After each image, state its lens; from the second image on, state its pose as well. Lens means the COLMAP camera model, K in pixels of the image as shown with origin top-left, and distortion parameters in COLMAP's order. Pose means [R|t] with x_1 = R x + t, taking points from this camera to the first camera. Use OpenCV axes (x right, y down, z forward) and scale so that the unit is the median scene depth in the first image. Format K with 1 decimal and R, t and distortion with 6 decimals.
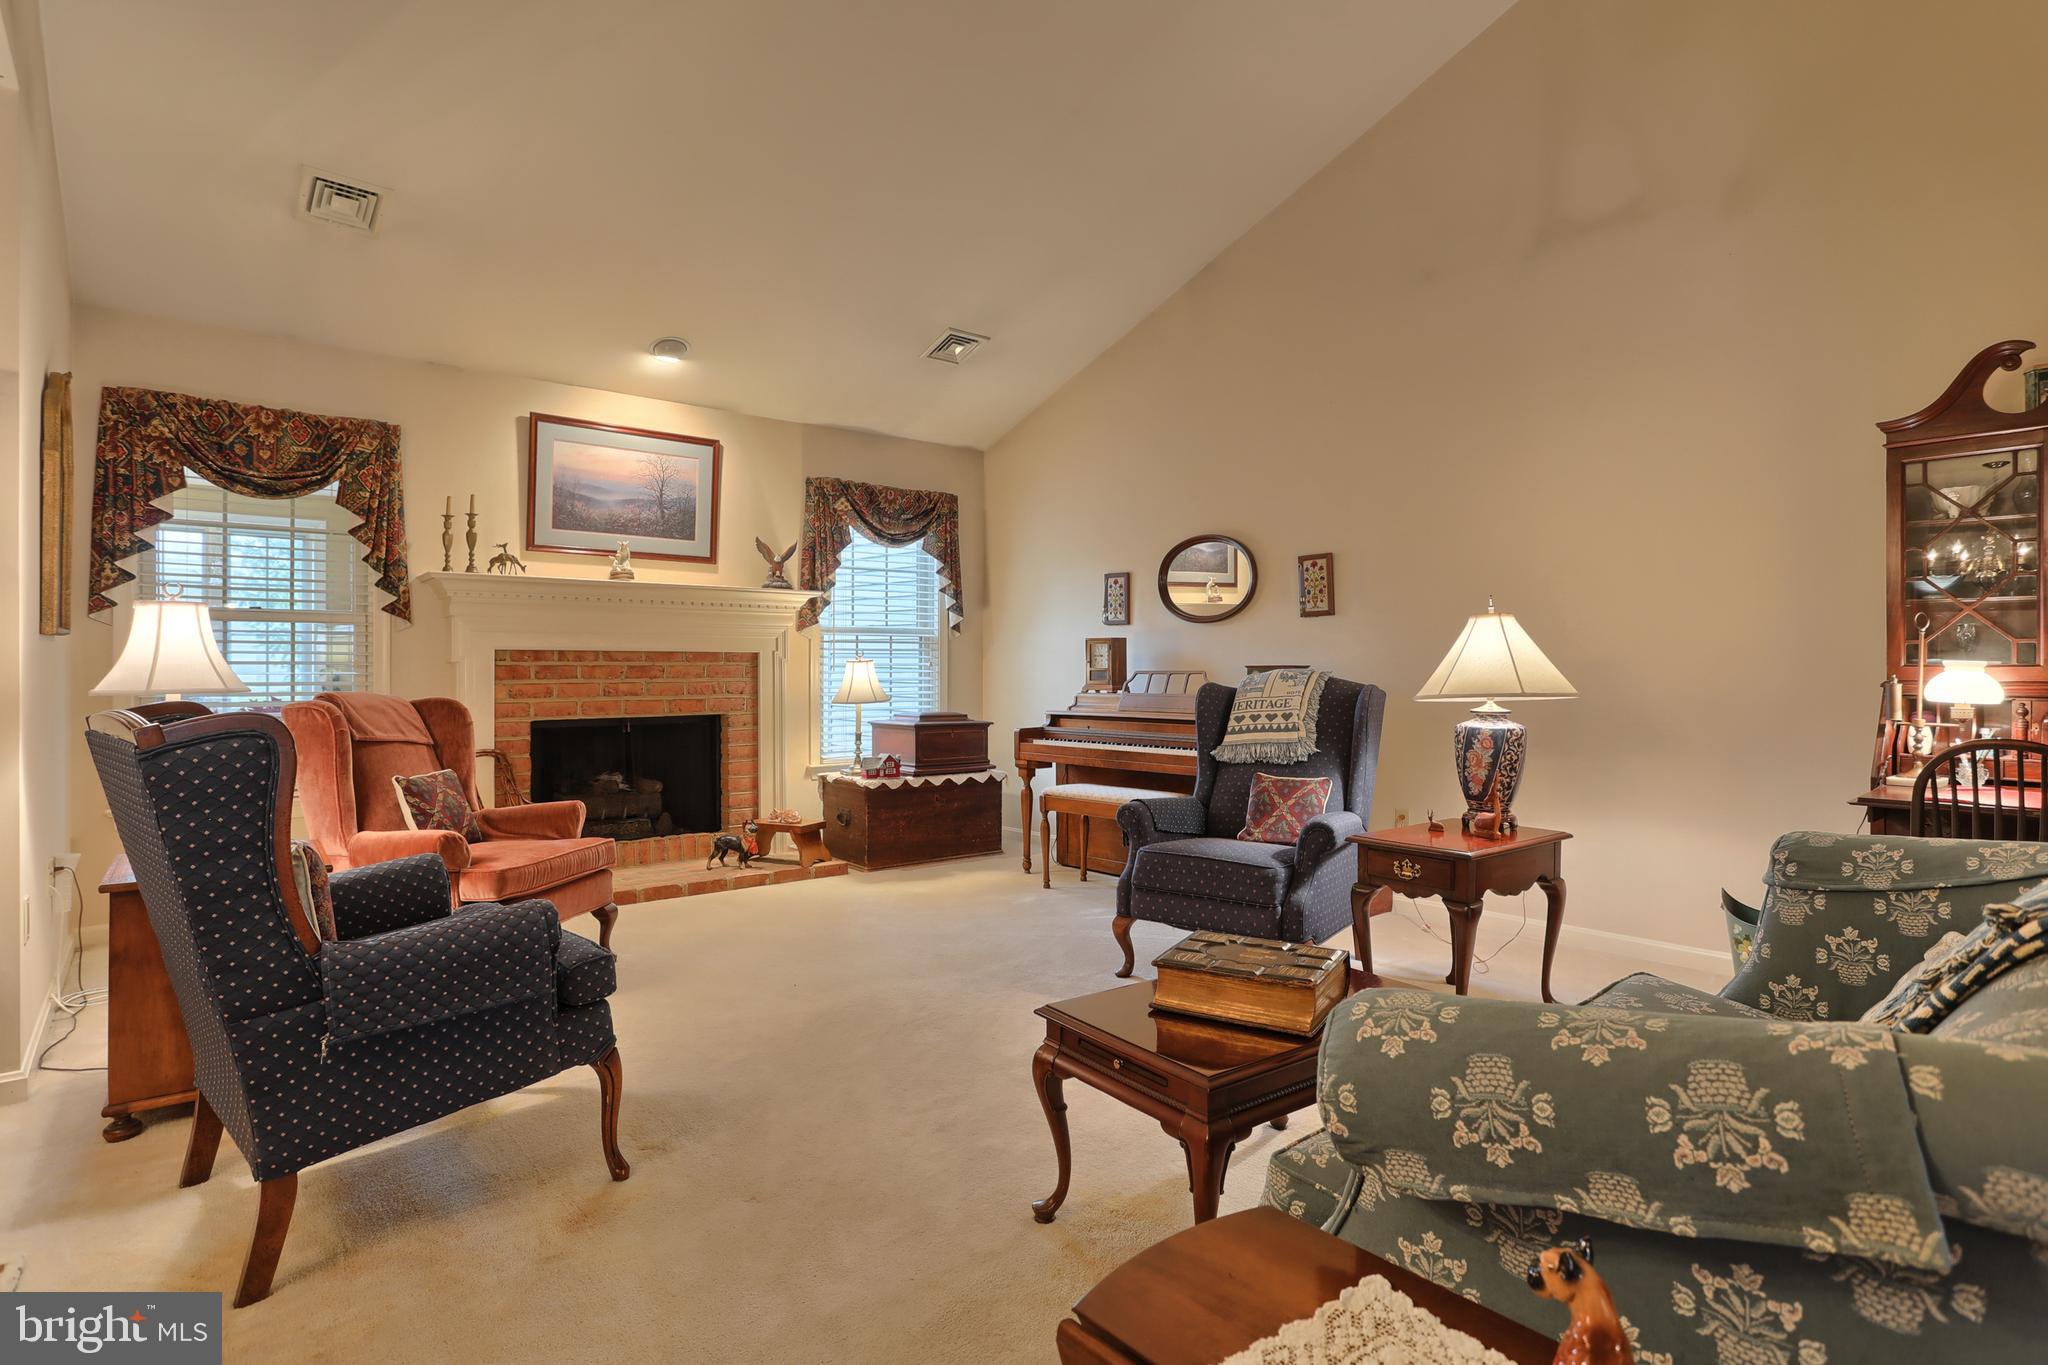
lens RADIAL K [[1073.3, 0, 1027.8], [0, 1073.3, 649.5], [0, 0, 1]] dist [-0.029661, 0.013282]
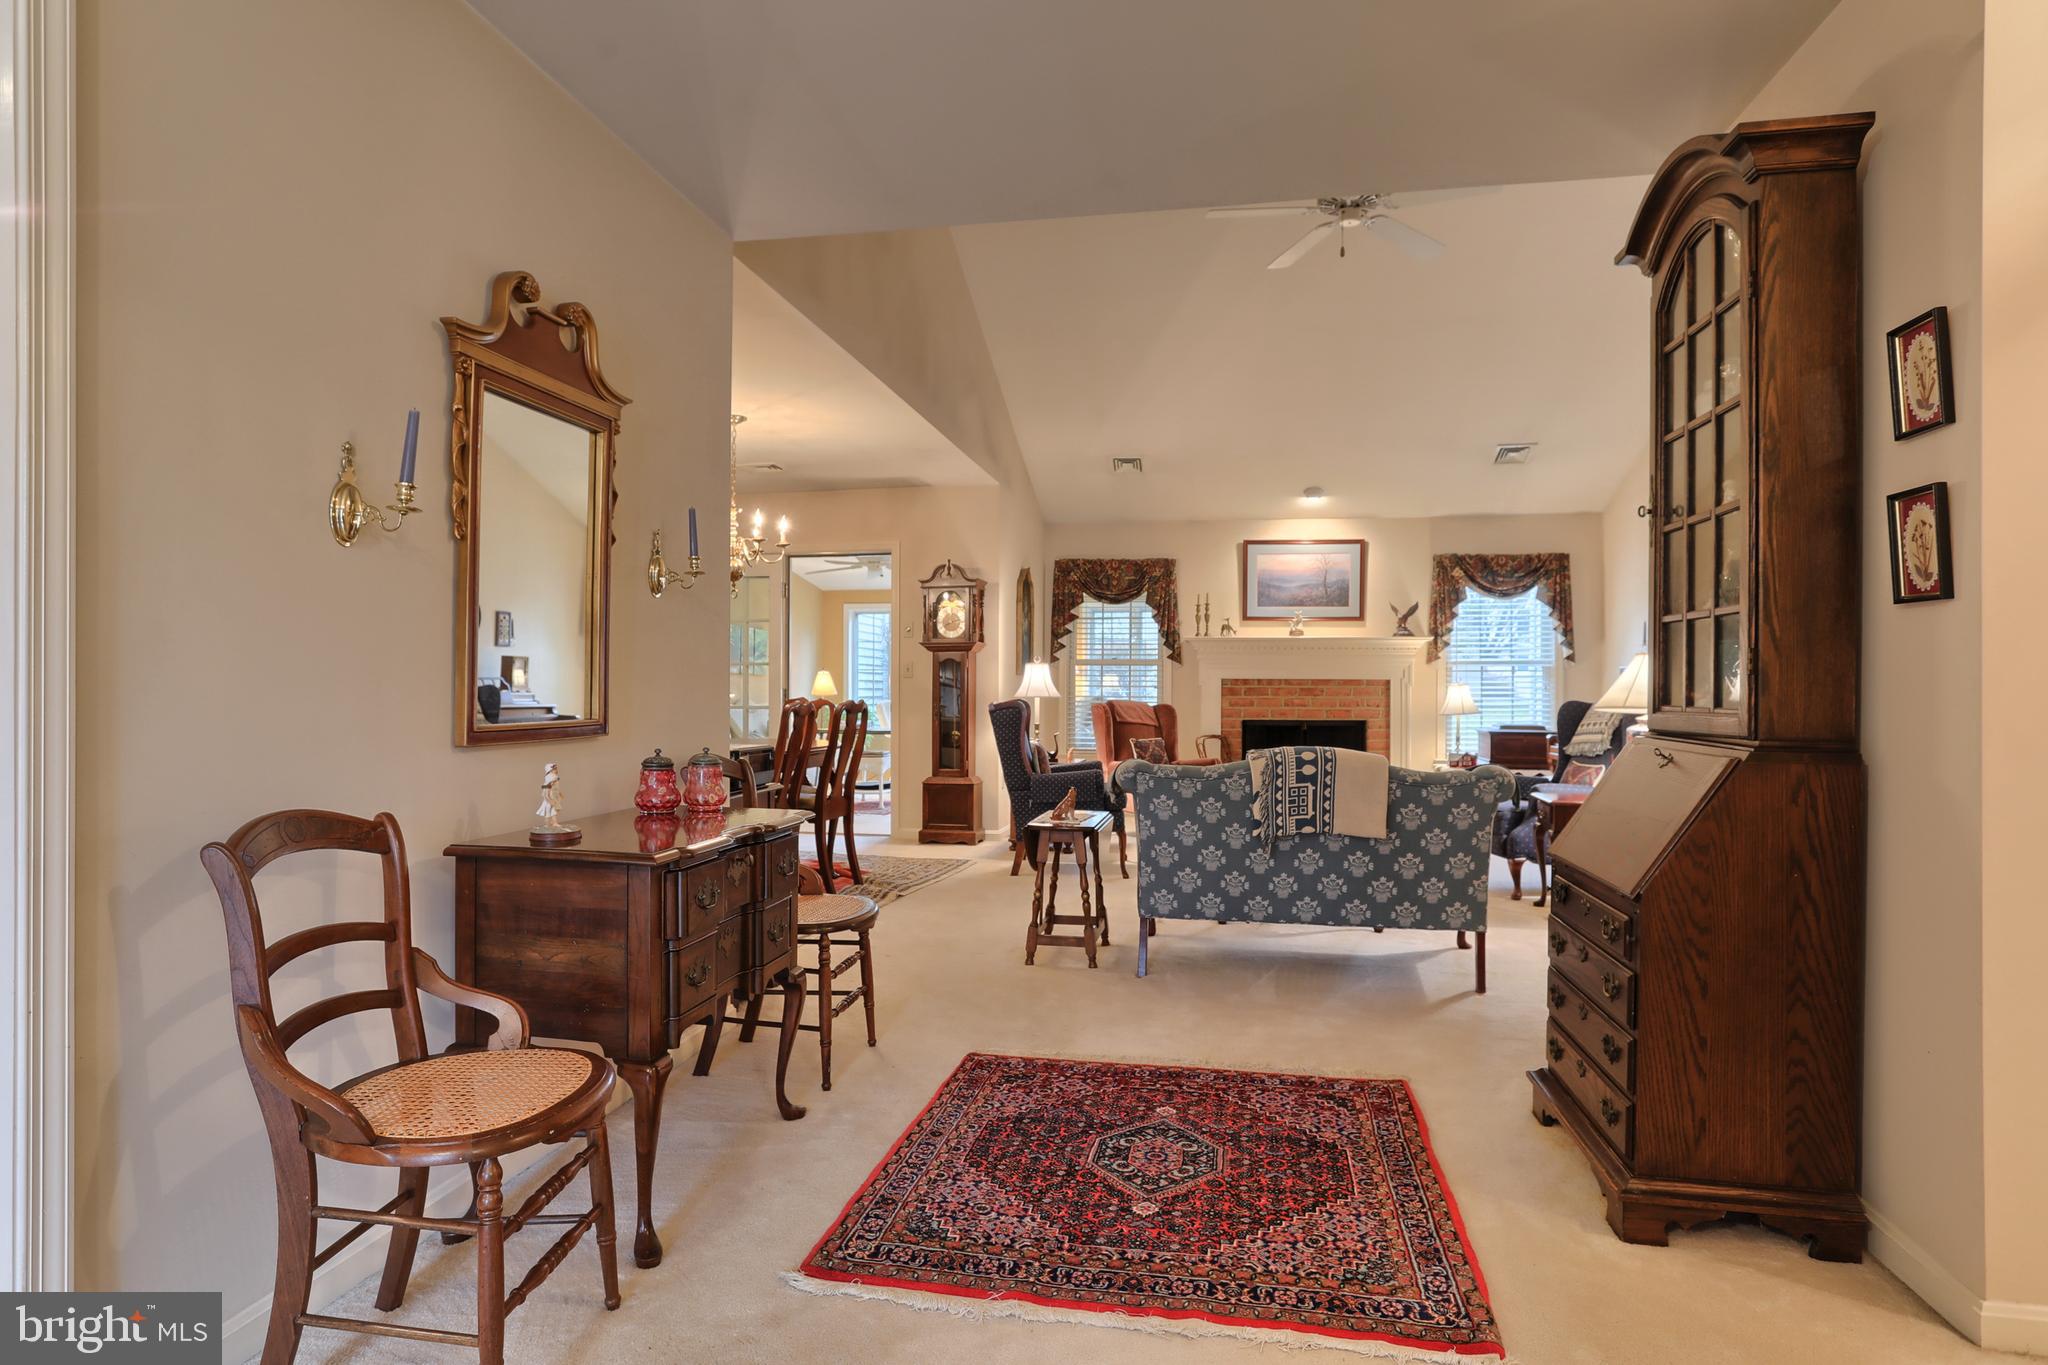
lens RADIAL K [[1168.0, 0, 1020.6], [0, 1168.0, 680.4], [0, 0, 1]] dist [-0.037018, -0.000536]
pose [[0.636274, -0.002903, -0.771458, 0.704585], [0.008337, 0.999960, 0.003114, -0.005404], [0.771418, -0.008413, 0.636273, -0.443137]]
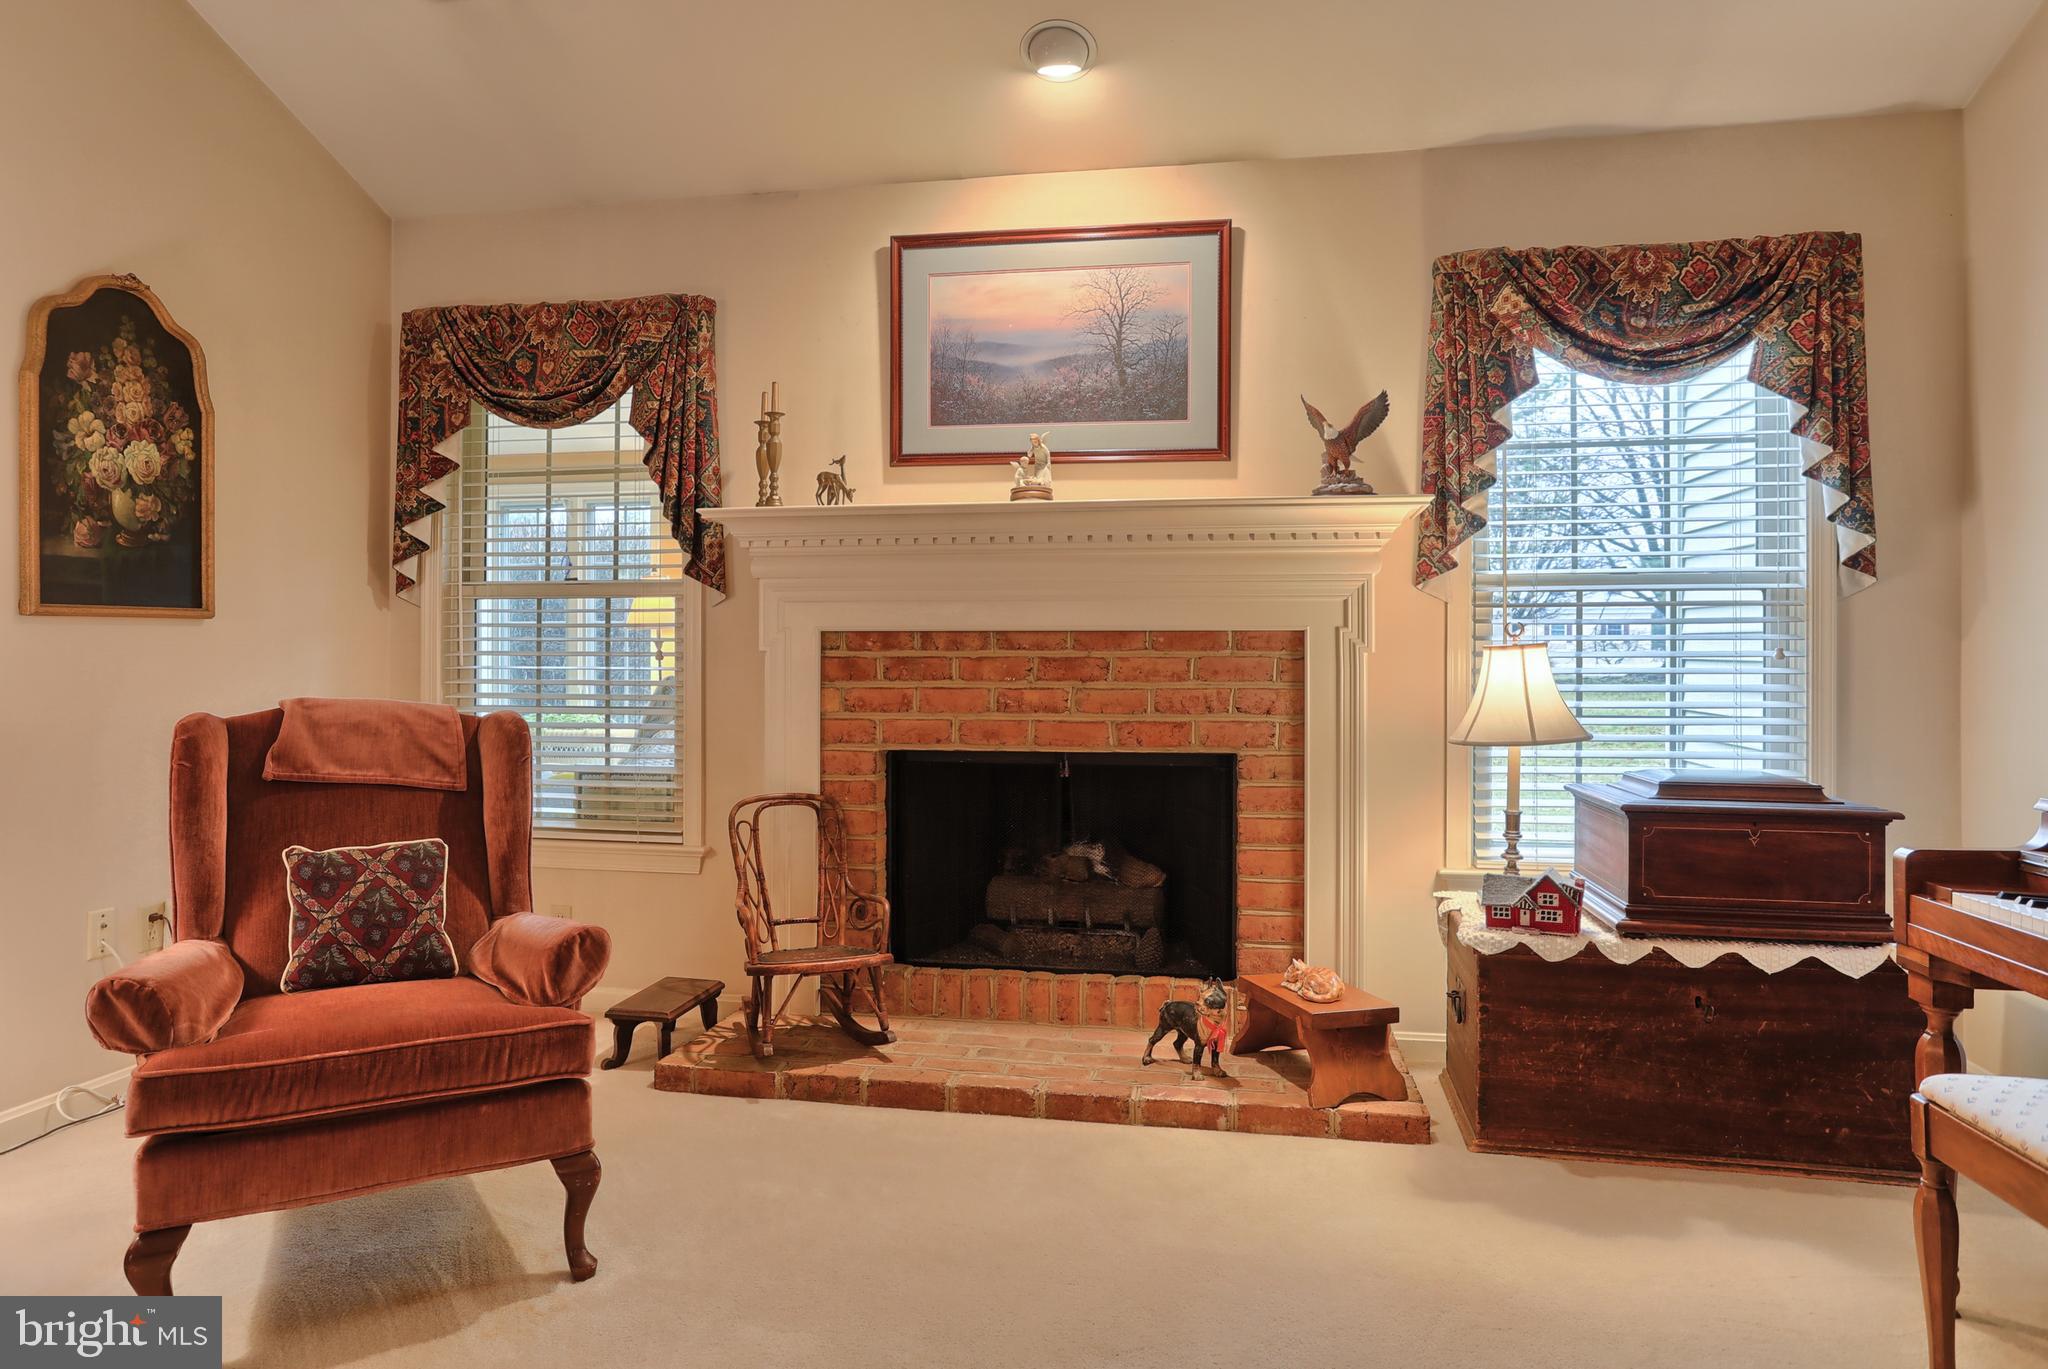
lens RADIAL K [[1241.1, 0, 1013.1], [0, 1241.1, 653.3], [0, 0, 1]] dist [-0.036459, 0.010452]
pose [[0.628079, -0.004202, -0.778139, 0.112086], [0.011109, 0.999932, 0.003566, 0.010292], [0.778071, -0.010884, 0.628083, 0.572785]]
